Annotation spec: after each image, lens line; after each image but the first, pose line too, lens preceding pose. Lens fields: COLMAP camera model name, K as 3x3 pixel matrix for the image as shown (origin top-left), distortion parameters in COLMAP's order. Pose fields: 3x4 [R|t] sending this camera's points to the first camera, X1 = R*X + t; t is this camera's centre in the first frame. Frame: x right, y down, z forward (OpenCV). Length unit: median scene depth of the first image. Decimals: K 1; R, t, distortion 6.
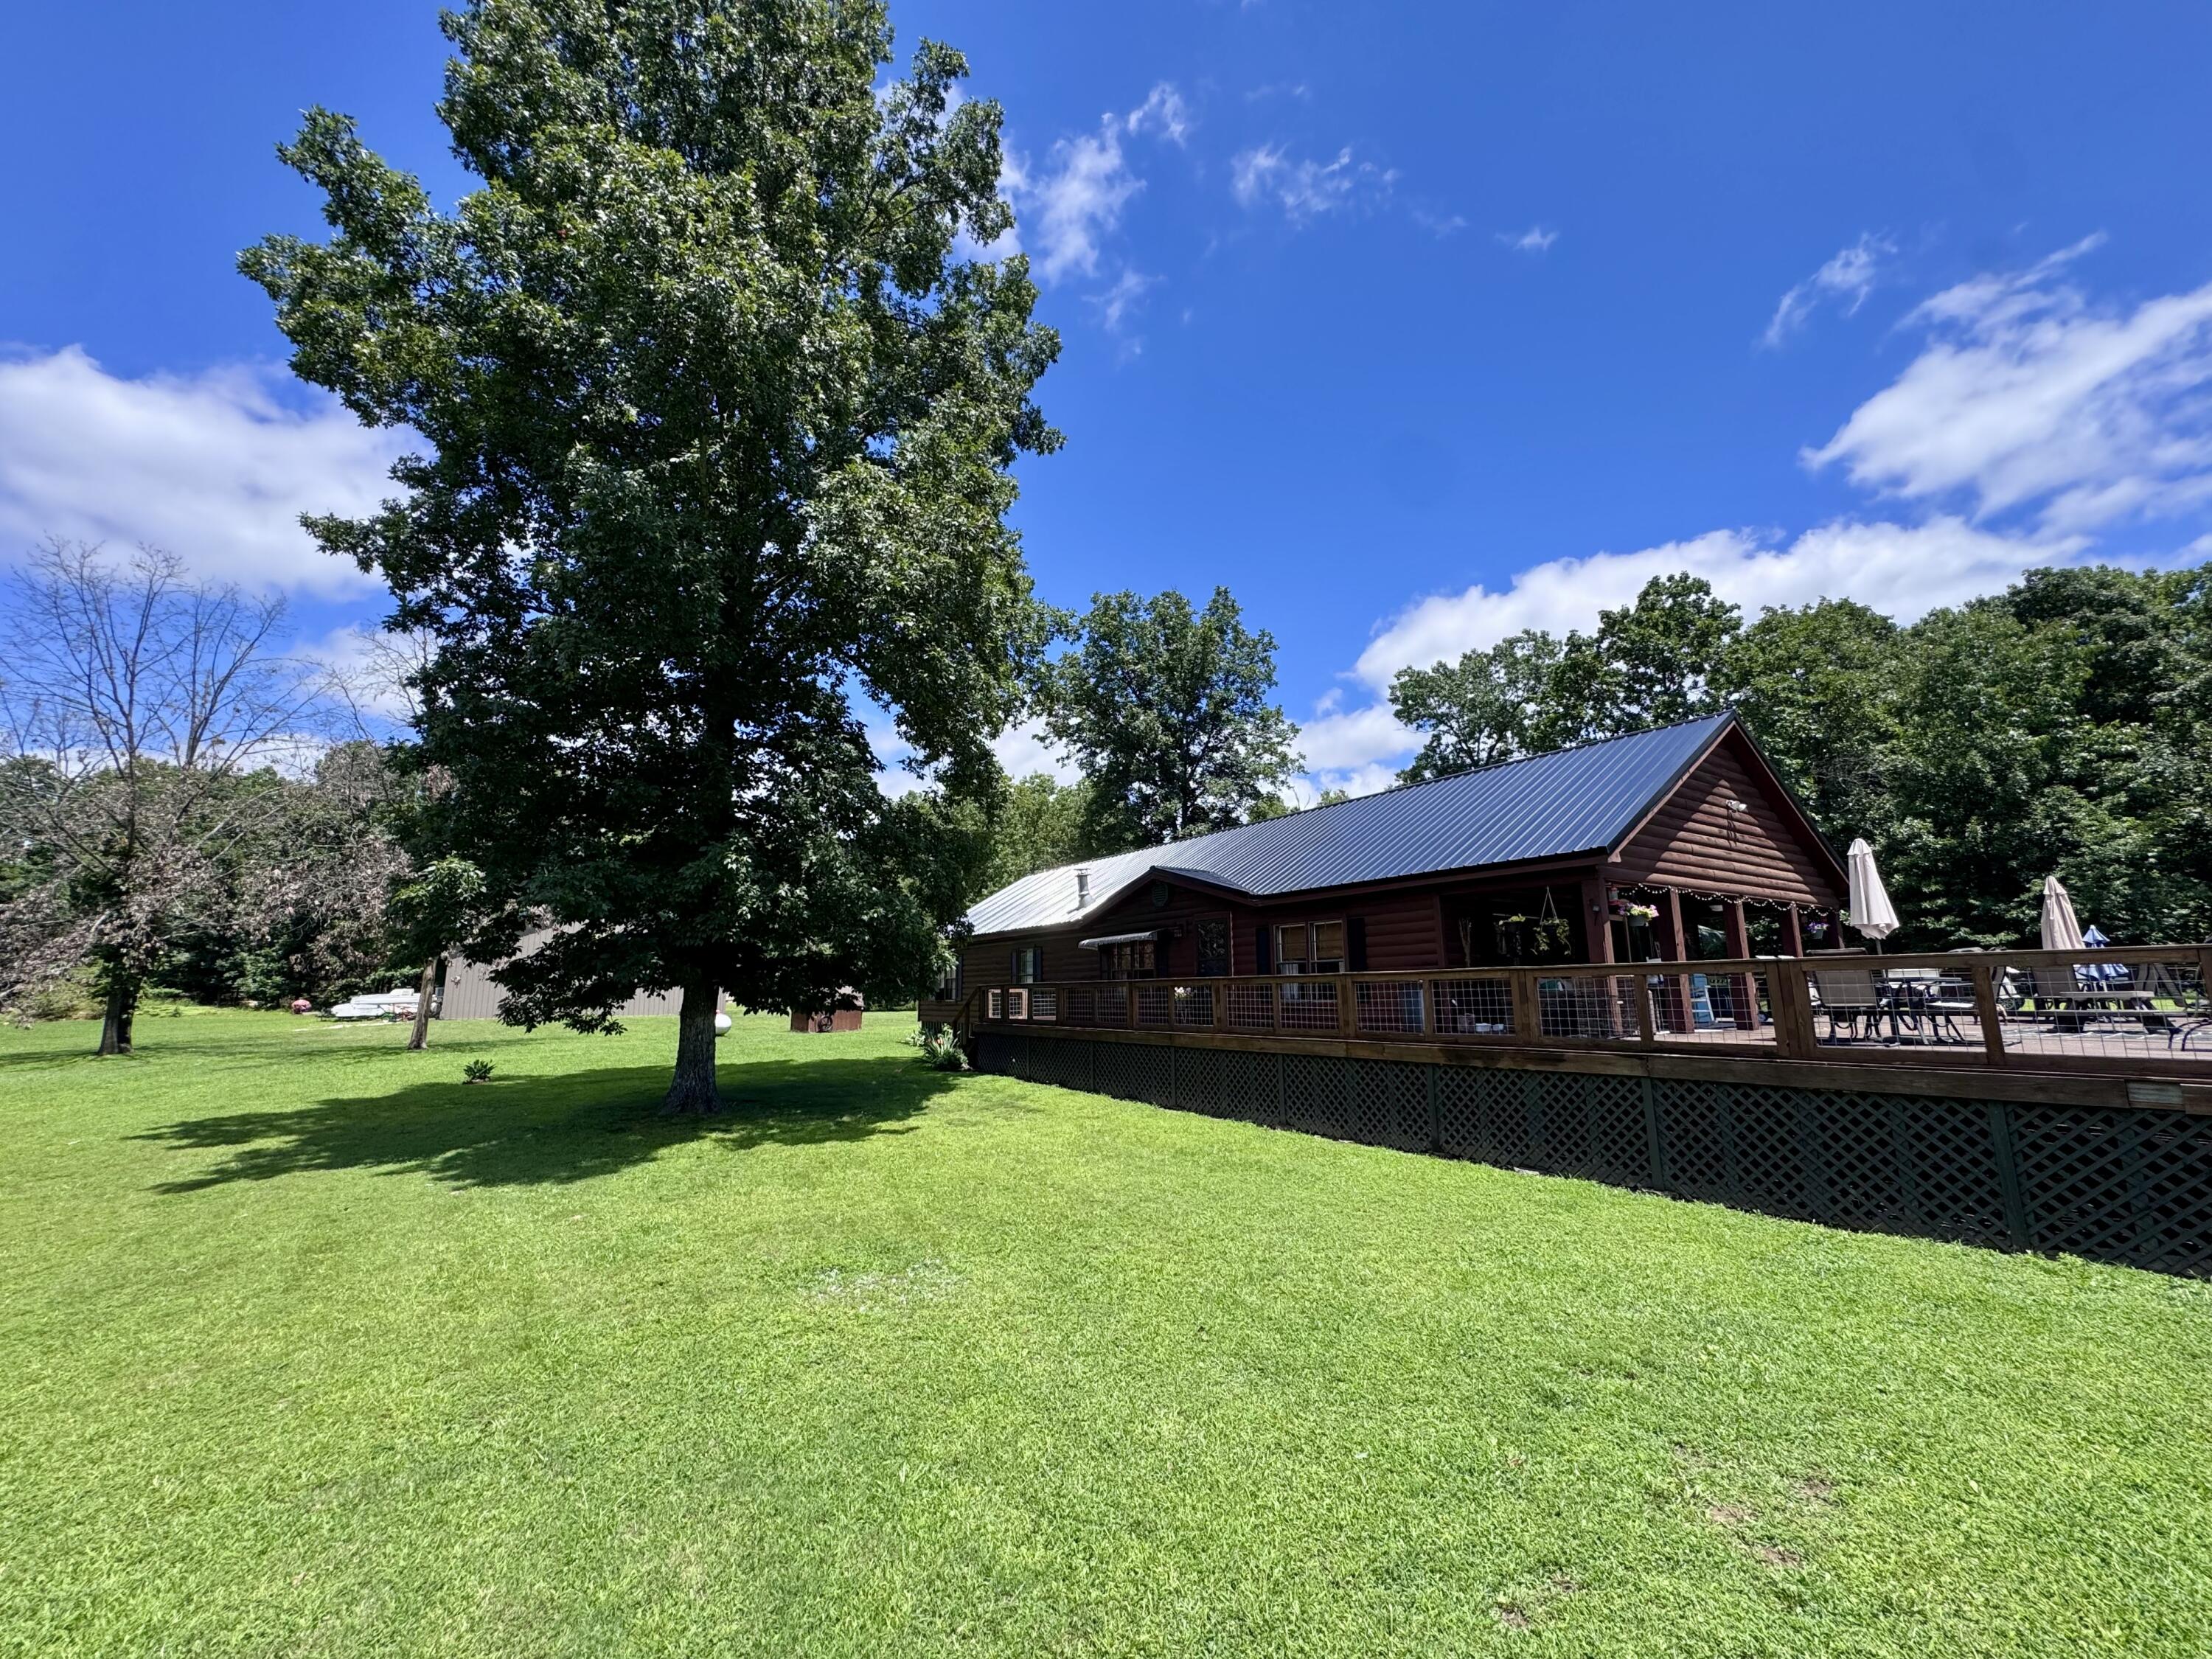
lens RADIAL K [[887.7, 0, 1106.0], [0, 887.7, 829.5], [0, 0, 1]] dist [-0.001265, -0.000066]
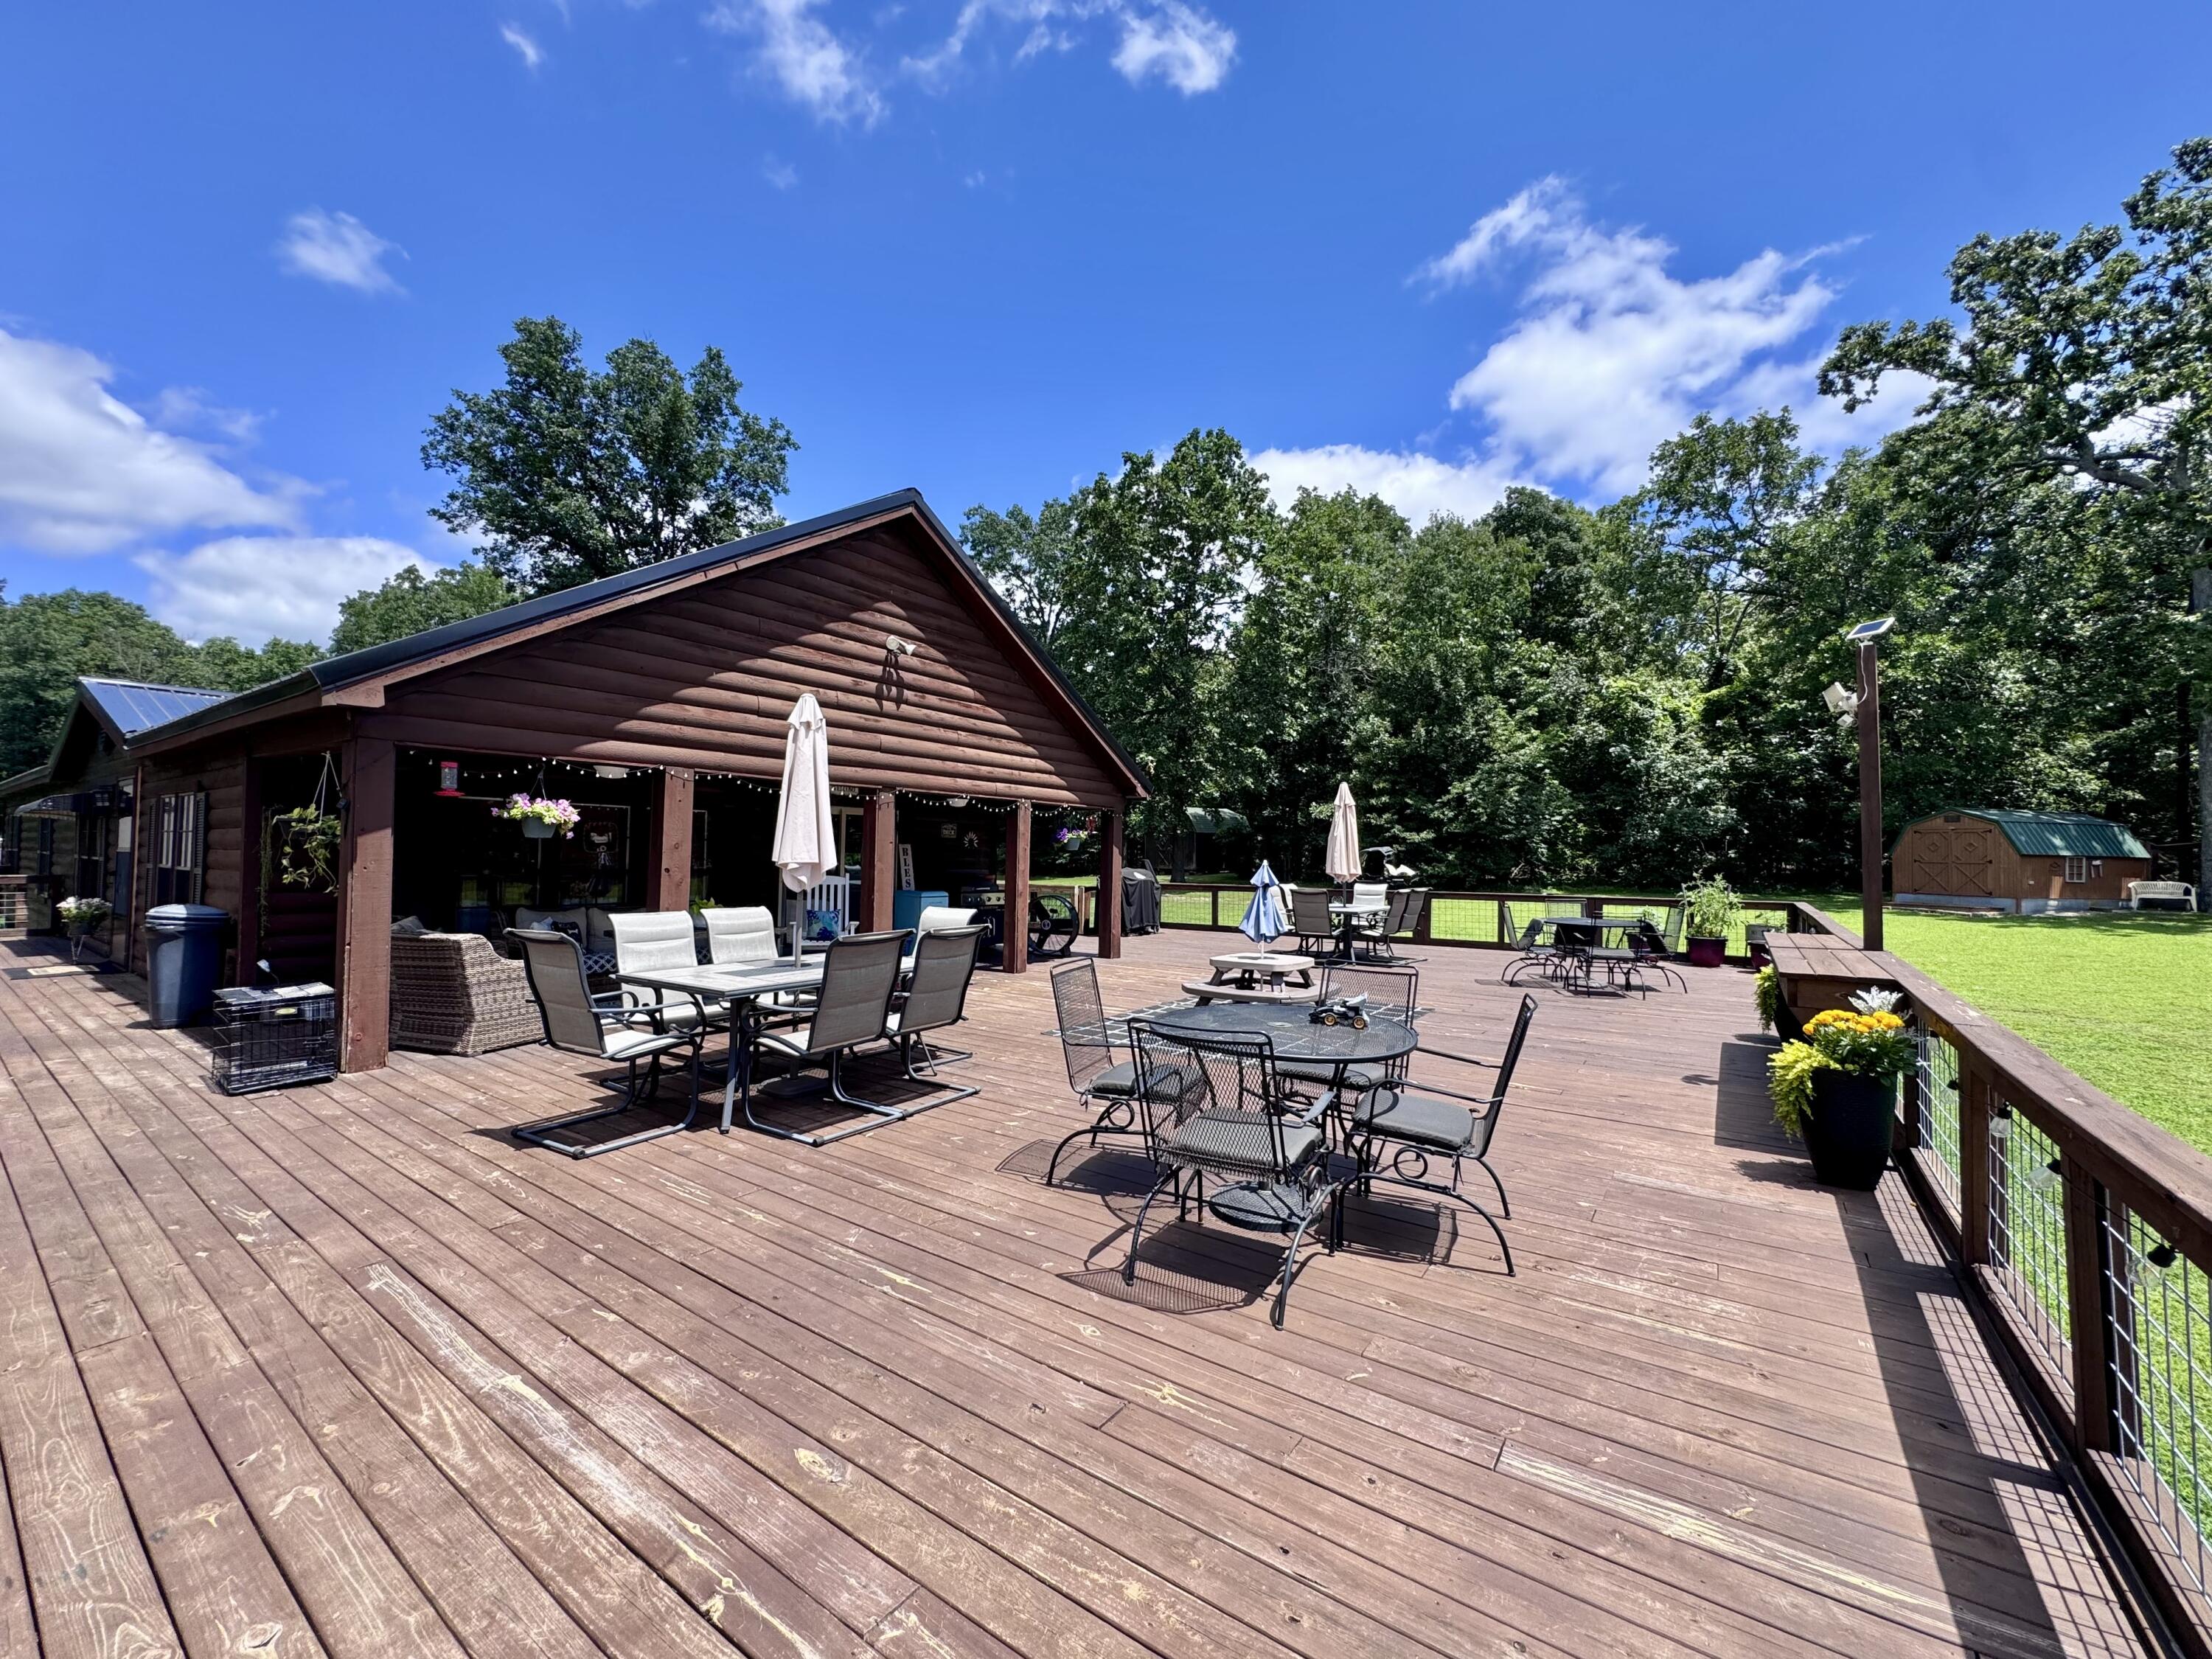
lens RADIAL K [[877.0, 0, 1113.7], [0, 877.0, 828.6], [0, 0, 1]] dist [-0.002144, -0.000242]
pose [[0.934960, 0.033732, 0.353146, 0.288784], [-0.088502, 0.986172, 0.140113, 0.000355], [-0.343537, -0.162254, 0.925017, 0.160300]]
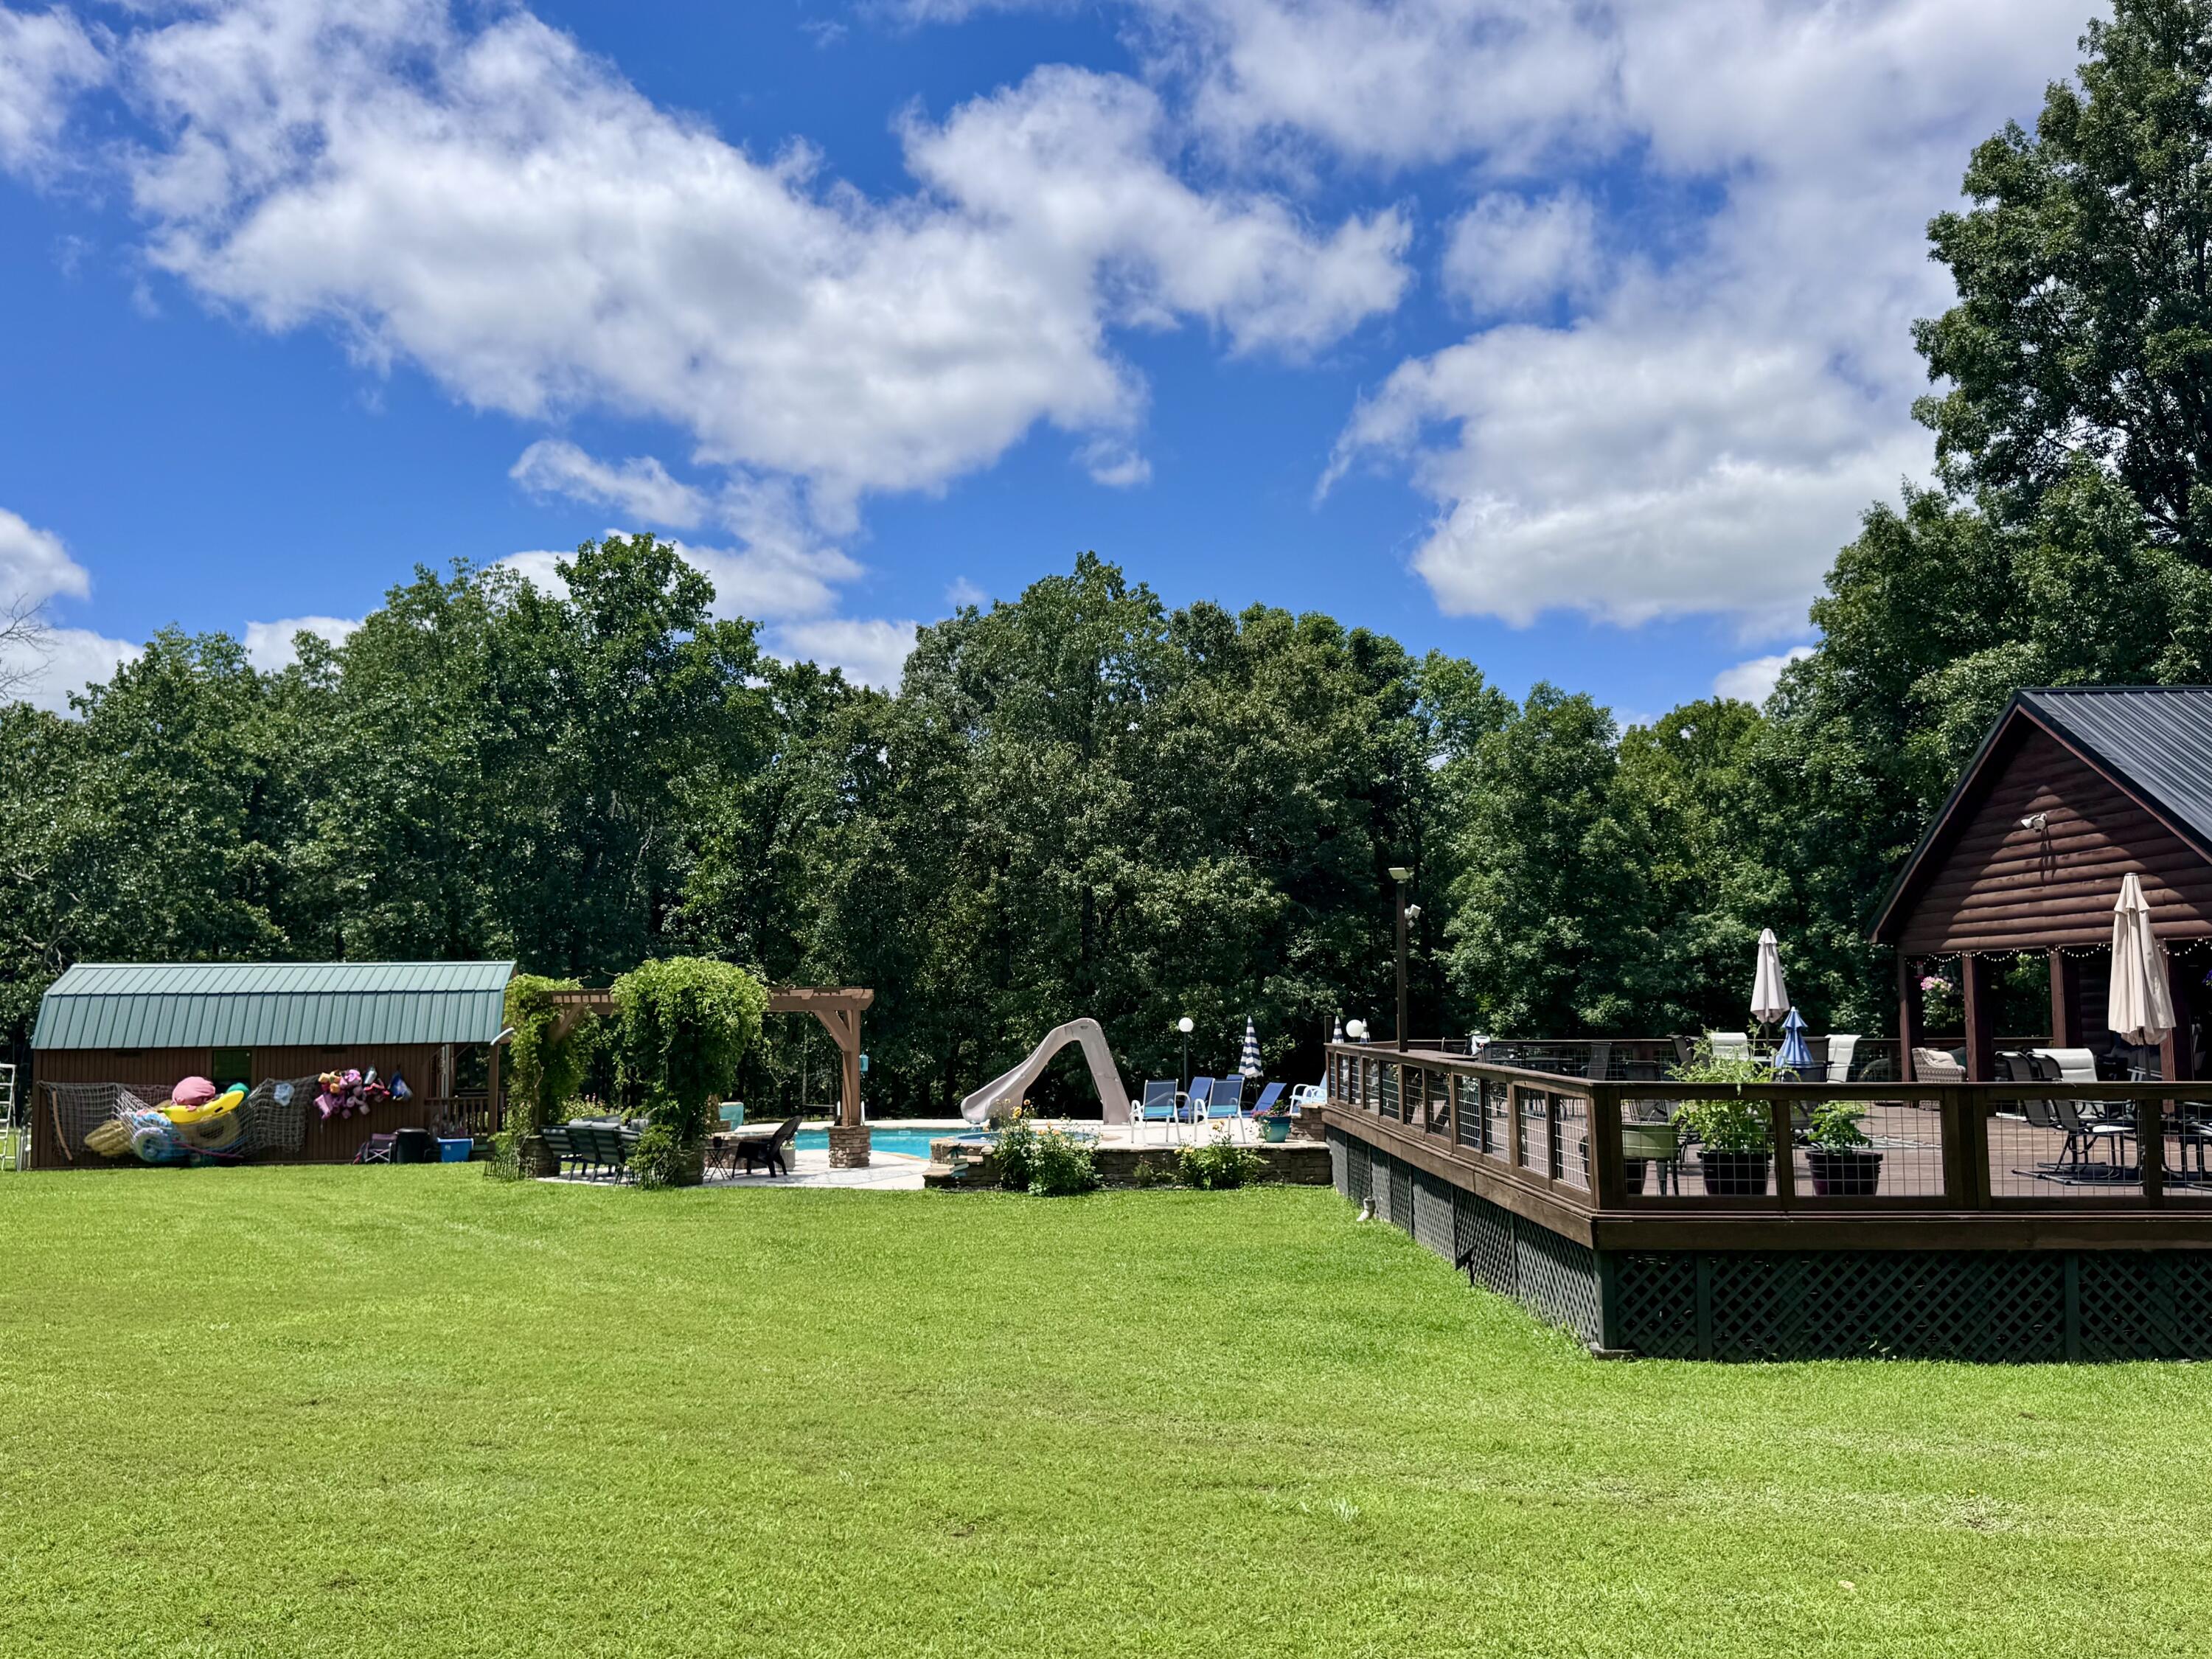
lens RADIAL K [[1868.7, 0, 1106.0], [0, 1868.7, 829.5], [0, 0, 1]] dist [0.162721, -0.259411]
pose [[-0.555940, -0.070405, -0.828236, 1.094062], [0.154346, 0.970335, -0.186086, 0.068701], [0.816767, -0.231288, -0.528581, 0.543923]]
